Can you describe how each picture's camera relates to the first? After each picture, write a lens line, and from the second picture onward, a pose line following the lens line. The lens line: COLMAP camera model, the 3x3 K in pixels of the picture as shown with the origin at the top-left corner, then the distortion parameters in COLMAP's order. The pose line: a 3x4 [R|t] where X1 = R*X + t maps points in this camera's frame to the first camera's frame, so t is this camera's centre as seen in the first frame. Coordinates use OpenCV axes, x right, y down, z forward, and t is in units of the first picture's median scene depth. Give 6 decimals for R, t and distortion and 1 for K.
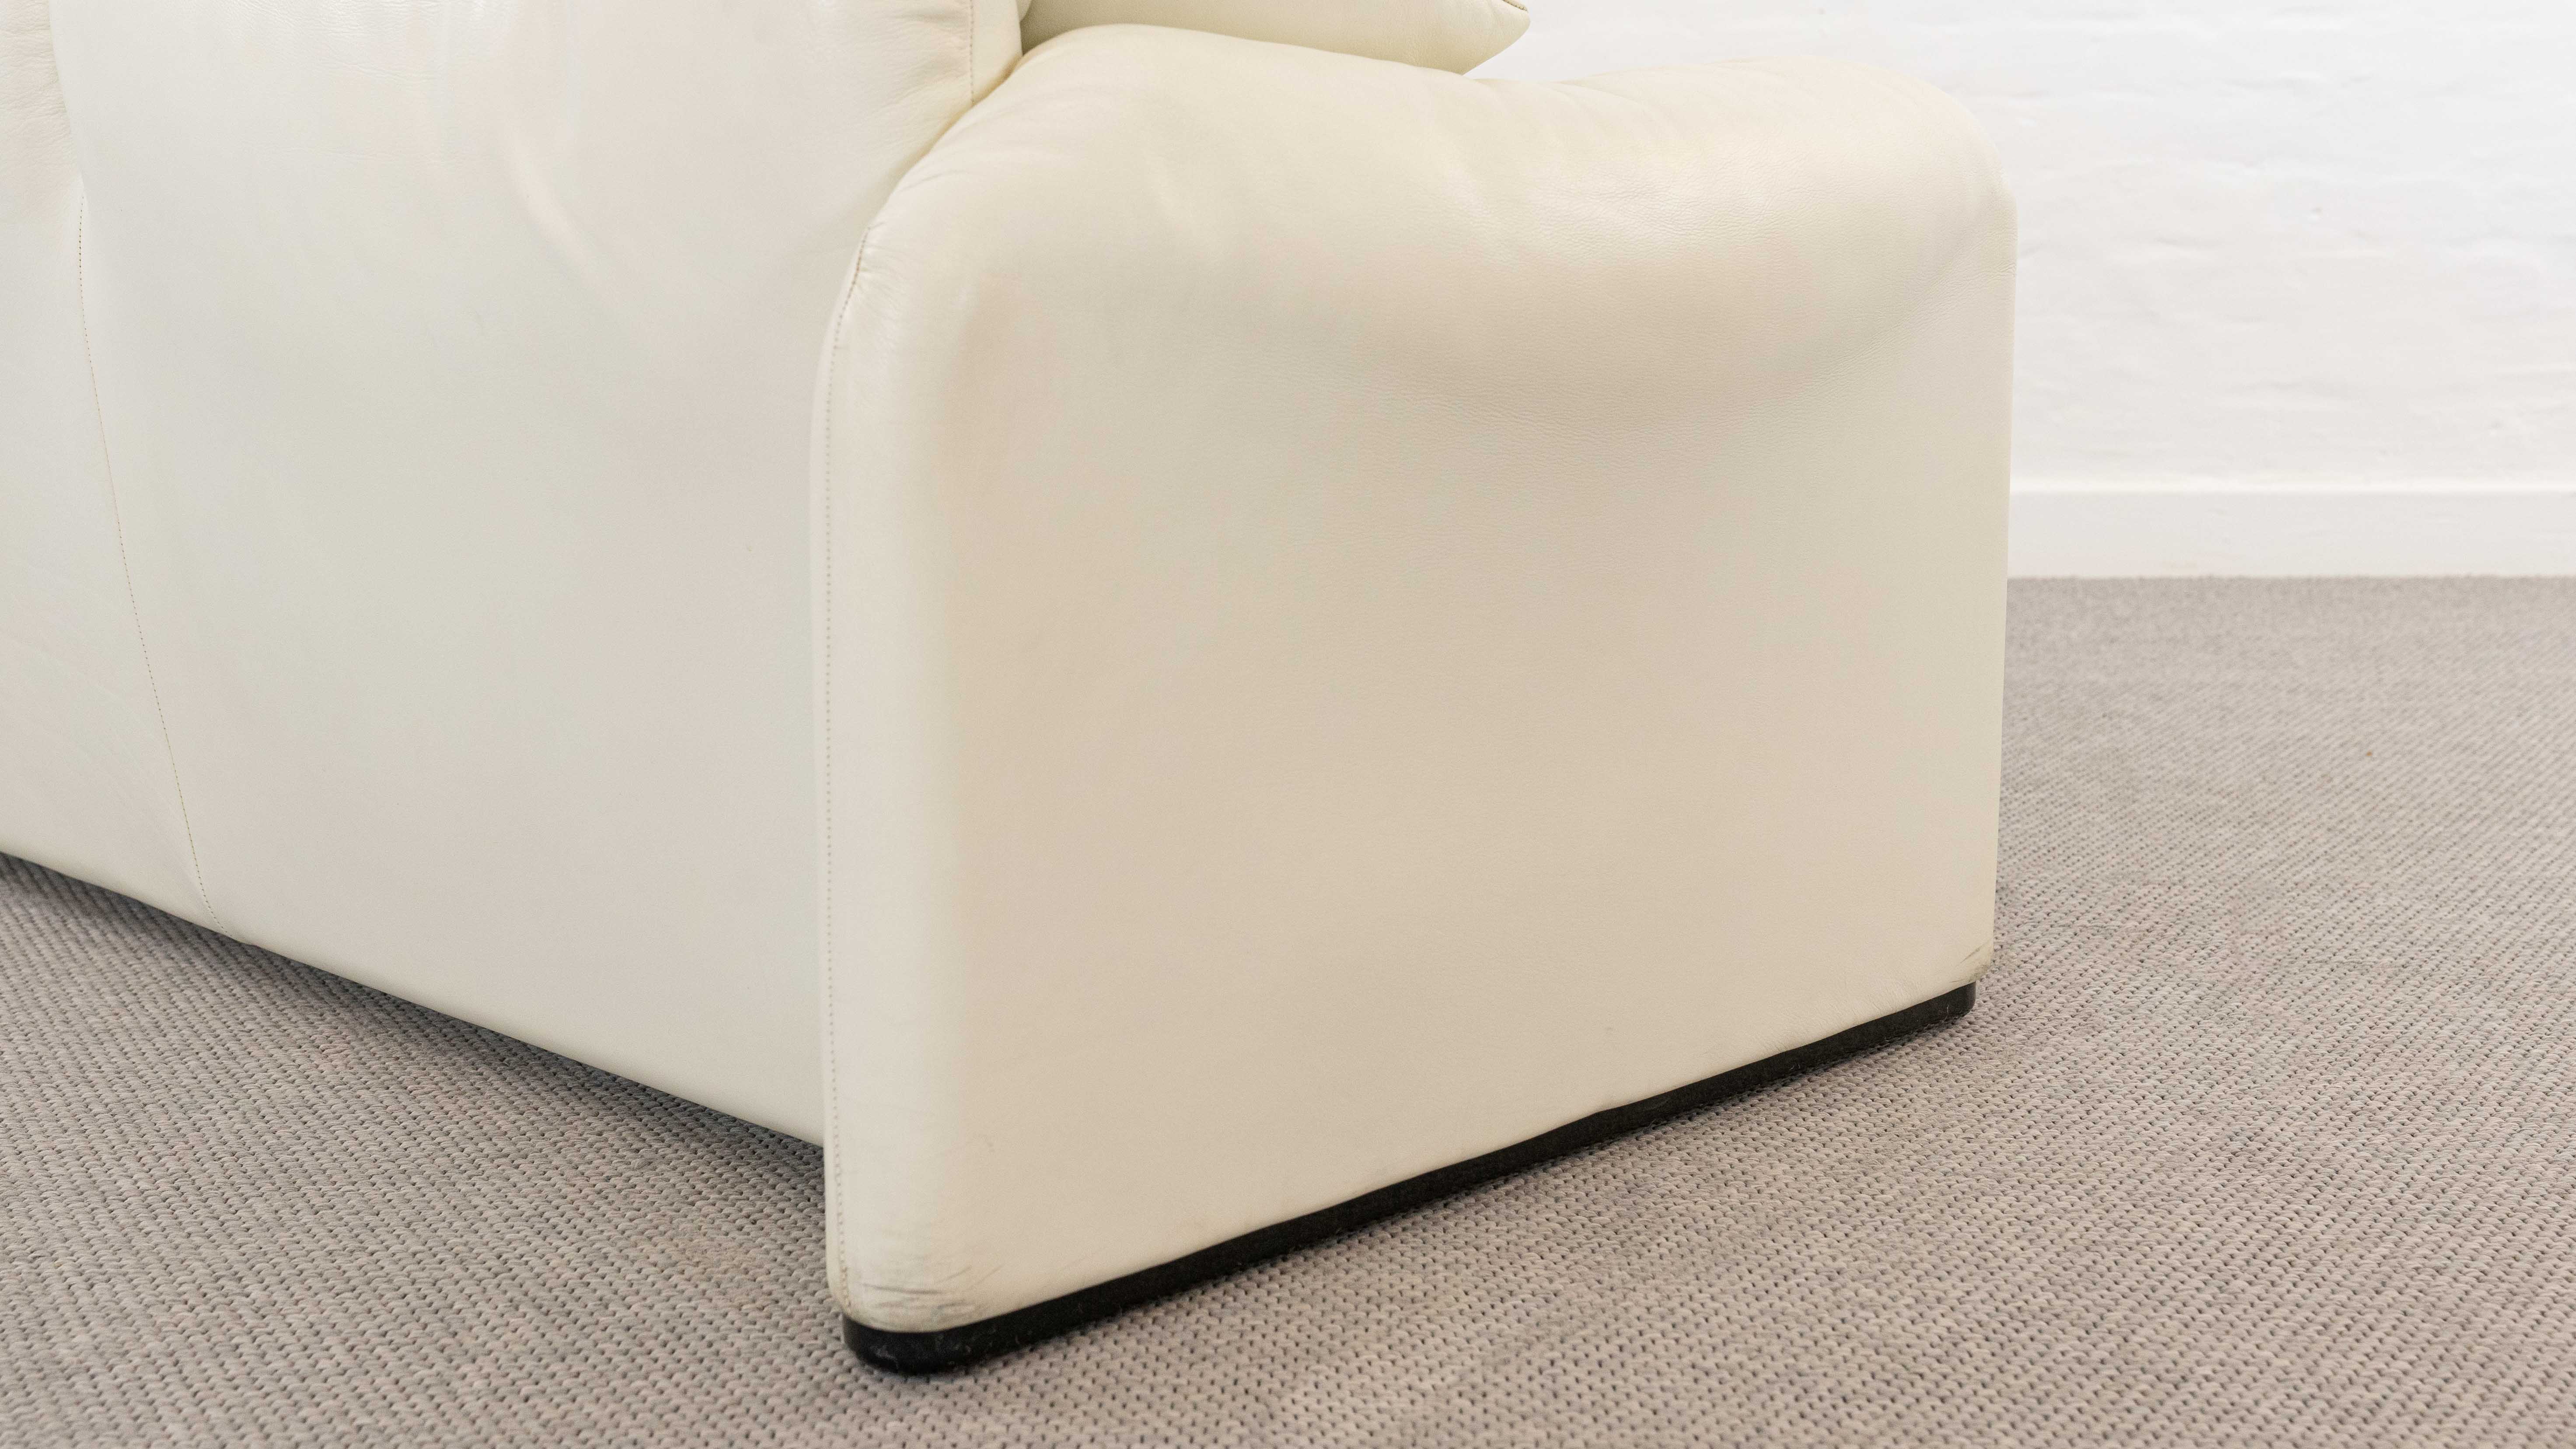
lens RADIAL K [[3440.5, 0, 1278.1], [0, 3440.5, 640.5], [0, 0, 1]] dist [0.023366, 0.005213]
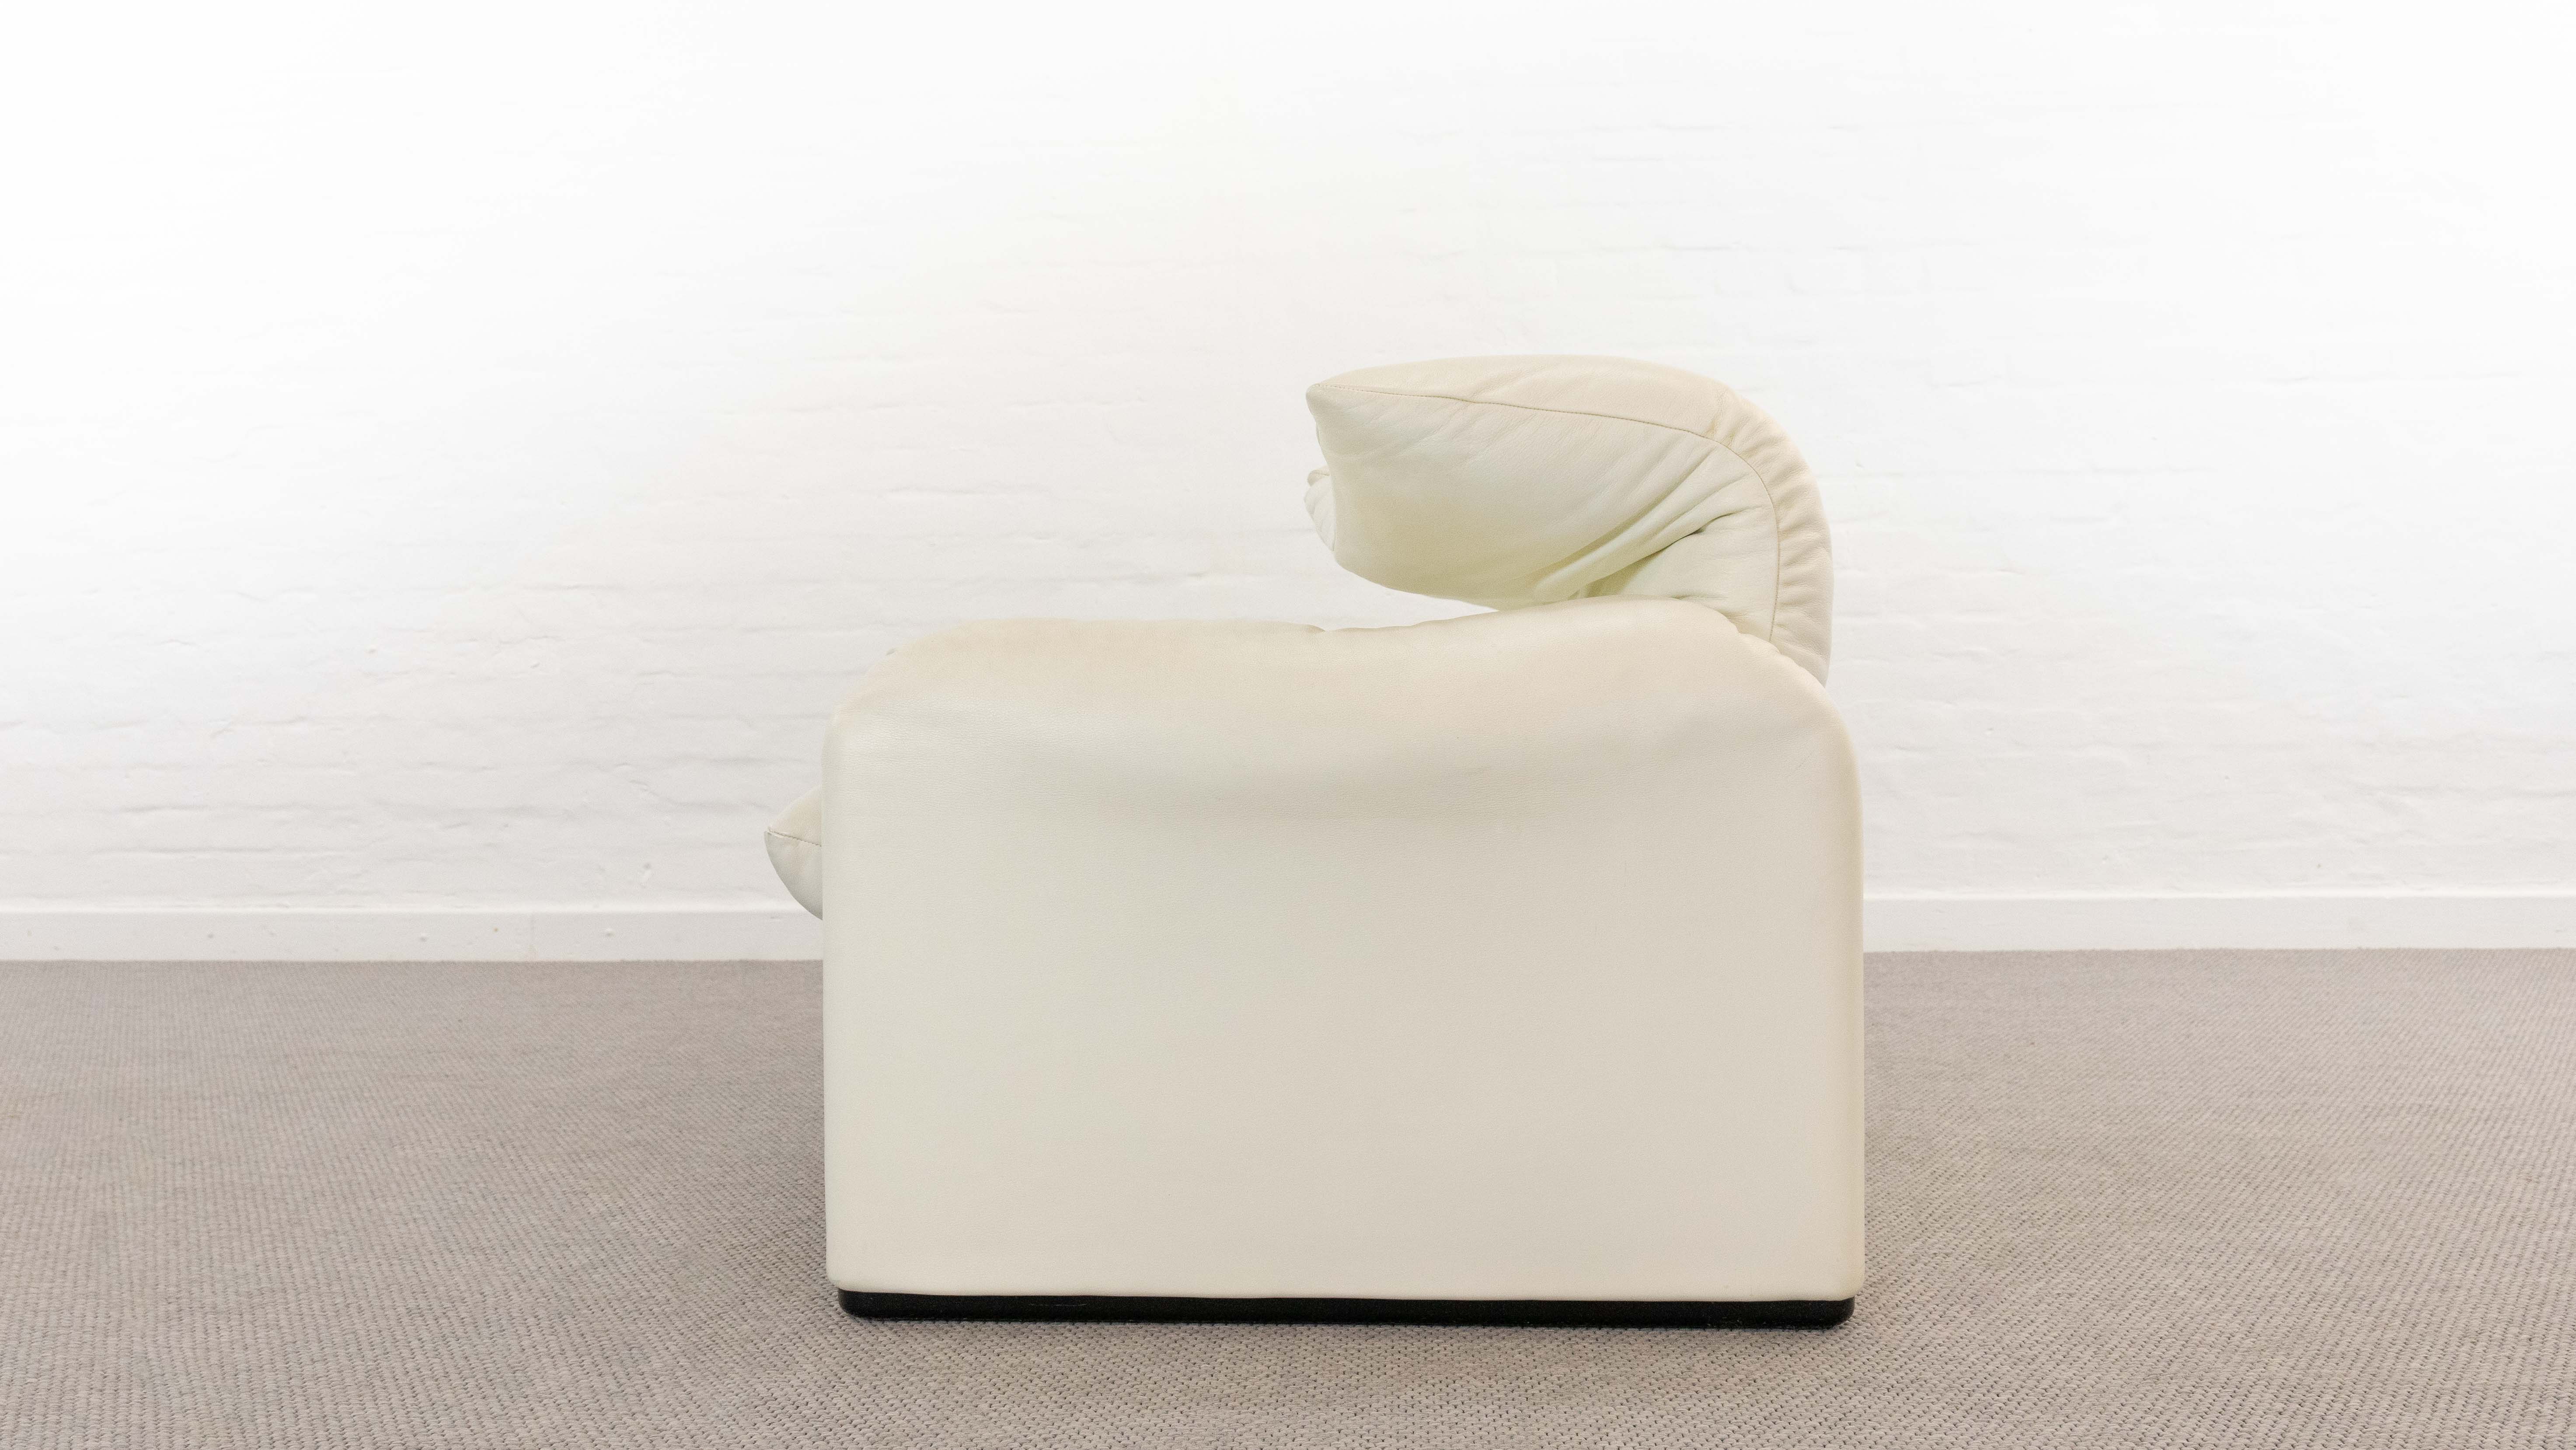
lens RADIAL K [[2252.5, 0, 1276.8], [0, 2252.5, 727.2], [0, 0, 1]] dist [-0.001570, 0.008242]
pose [[0.999737, -0.006056, -0.022130, -0.034786], [0.002912, 0.990232, -0.139397, 0.047039], [0.022758, 0.139296, 0.989989, -0.157323]]
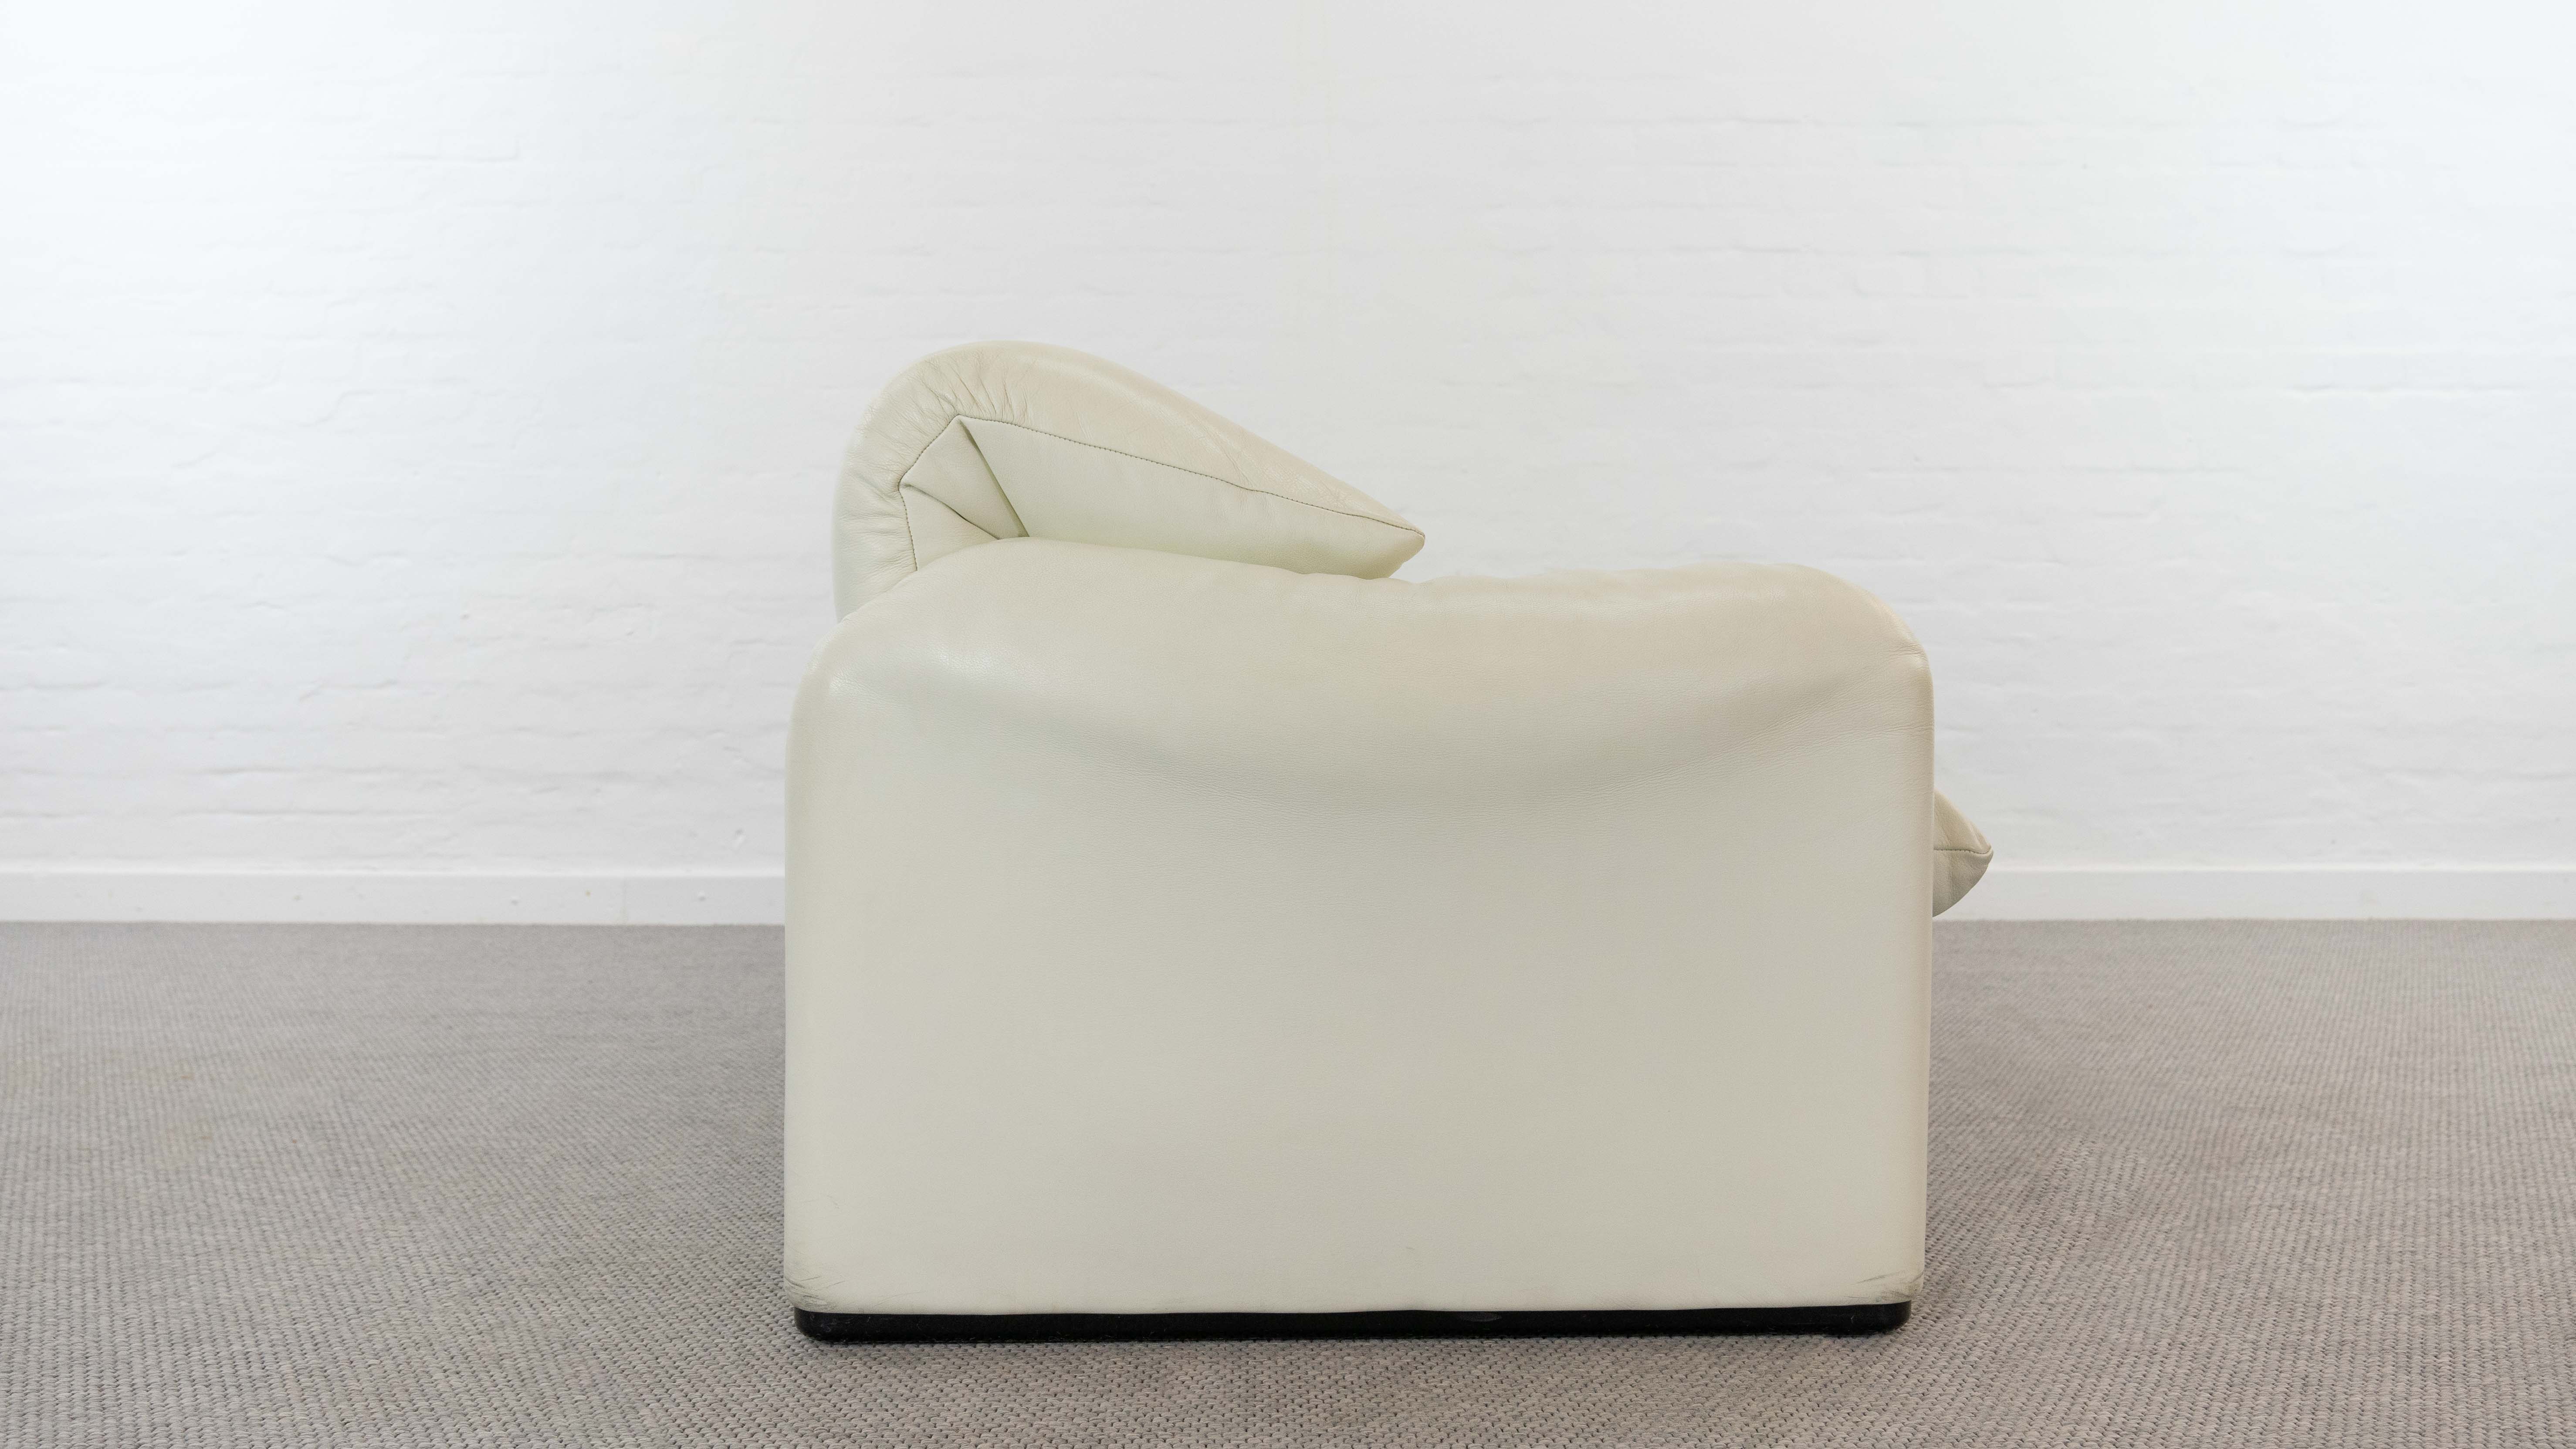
lens RADIAL K [[2069.8, 0, 1279.6], [0, 2069.8, 723.2], [0, 0, 1]] dist [-0.015408, 0.016082]
pose [[0.998943, 0.004682, 0.045734, -0.251246], [0.001661, 0.990474, -0.137689, 0.049561], [-0.045943, 0.137620, 0.989419, -0.049074]]
